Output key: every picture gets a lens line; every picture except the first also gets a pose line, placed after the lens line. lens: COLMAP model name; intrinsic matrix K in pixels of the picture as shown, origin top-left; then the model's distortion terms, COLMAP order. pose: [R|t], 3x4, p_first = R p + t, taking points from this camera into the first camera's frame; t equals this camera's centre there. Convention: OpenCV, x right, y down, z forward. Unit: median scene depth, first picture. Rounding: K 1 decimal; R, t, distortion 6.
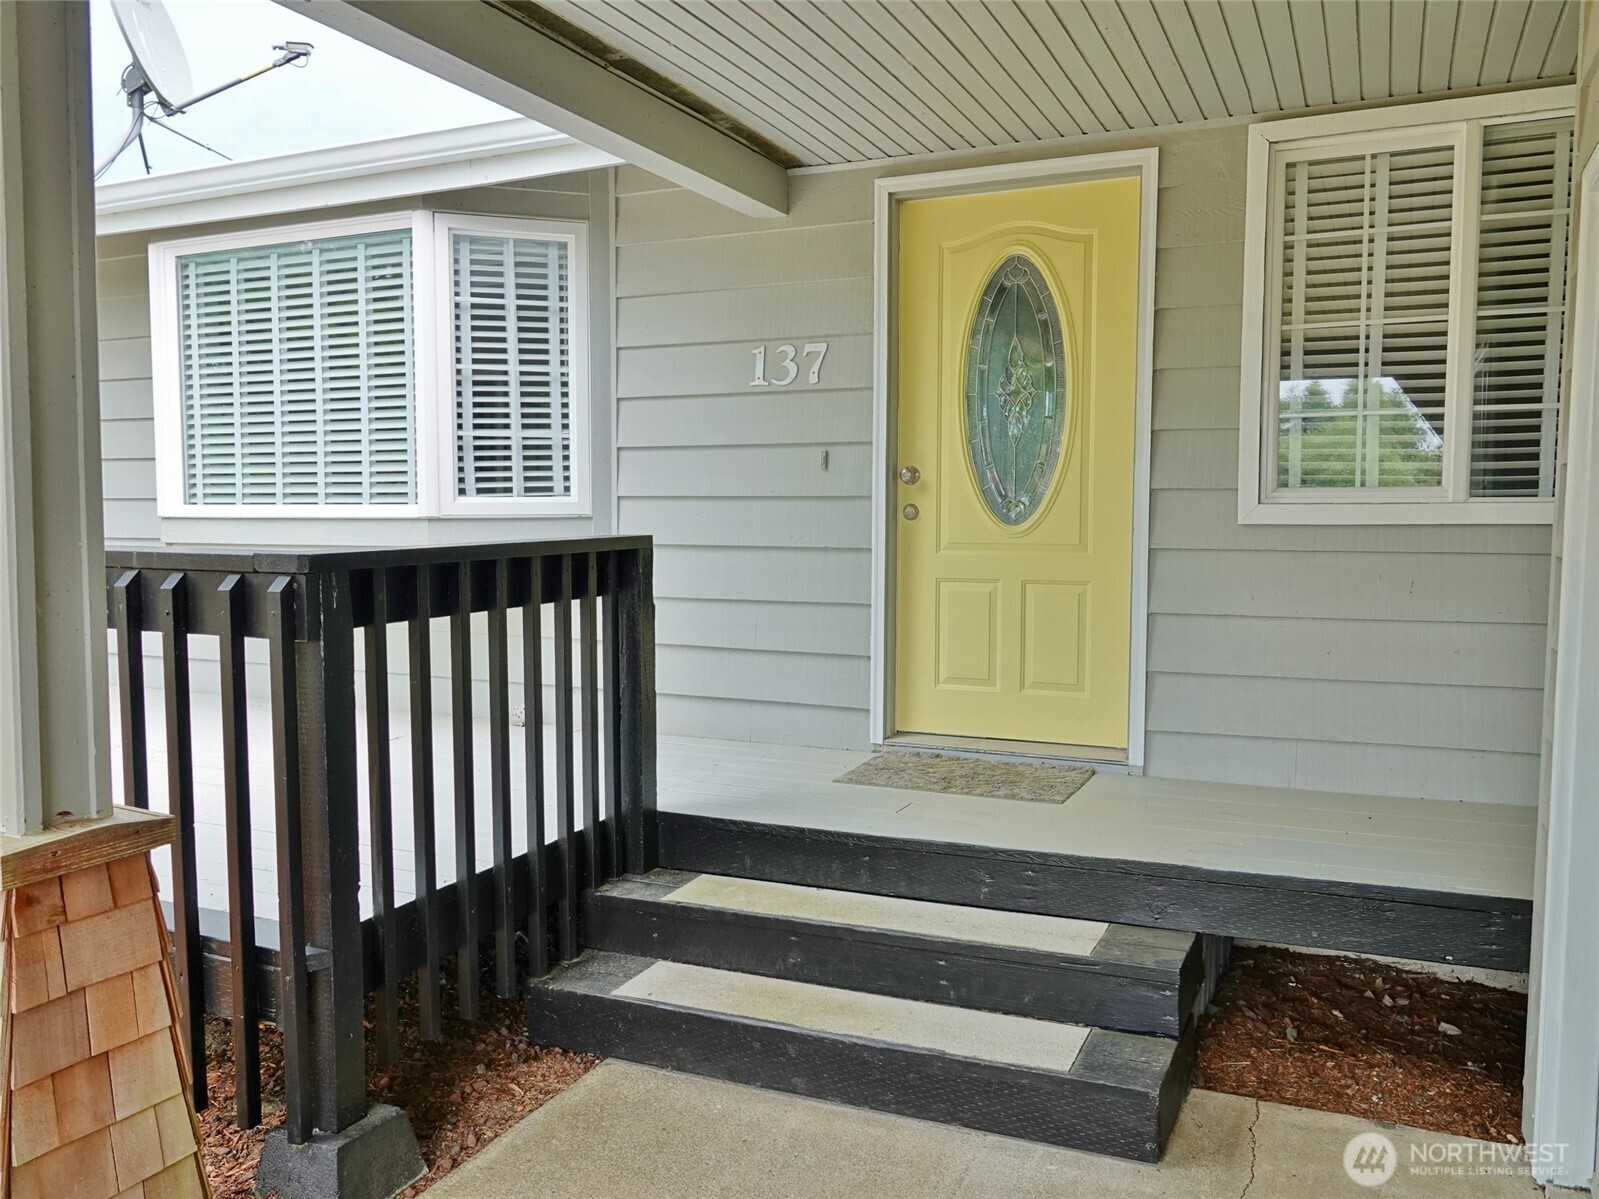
lens RADIAL K [[1256.1, 0, 794.8], [0, 1256.1, 593.7], [0, 0, 1]] dist [-0.000566, -0.001435]
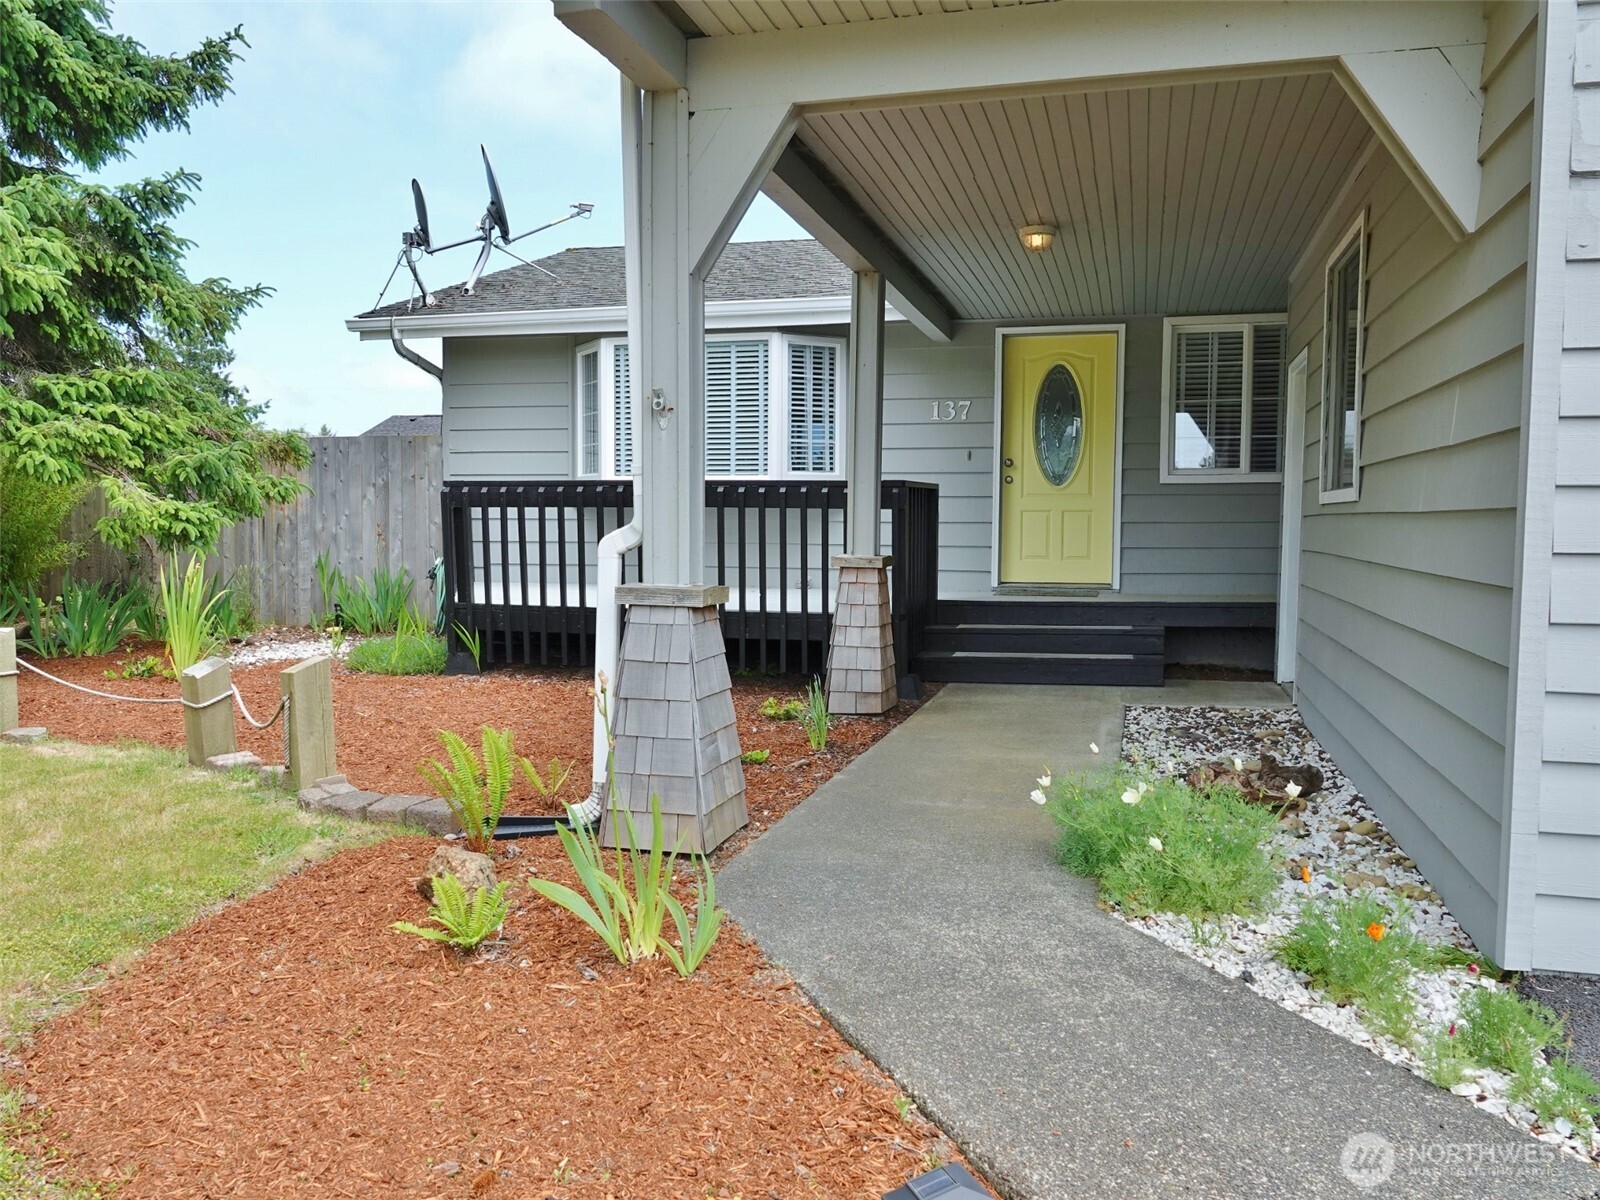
lens RADIAL K [[1242.5, 0, 808.6], [0, 1242.5, 598.9], [0, 0, 1]] dist [0.007732, 0.002839]
pose [[0.983395, -0.006631, 0.181358, -0.667140], [0.008174, 0.999936, -0.007766, 0.161187], [-0.181295, 0.009119, 0.983386, -1.091387]]
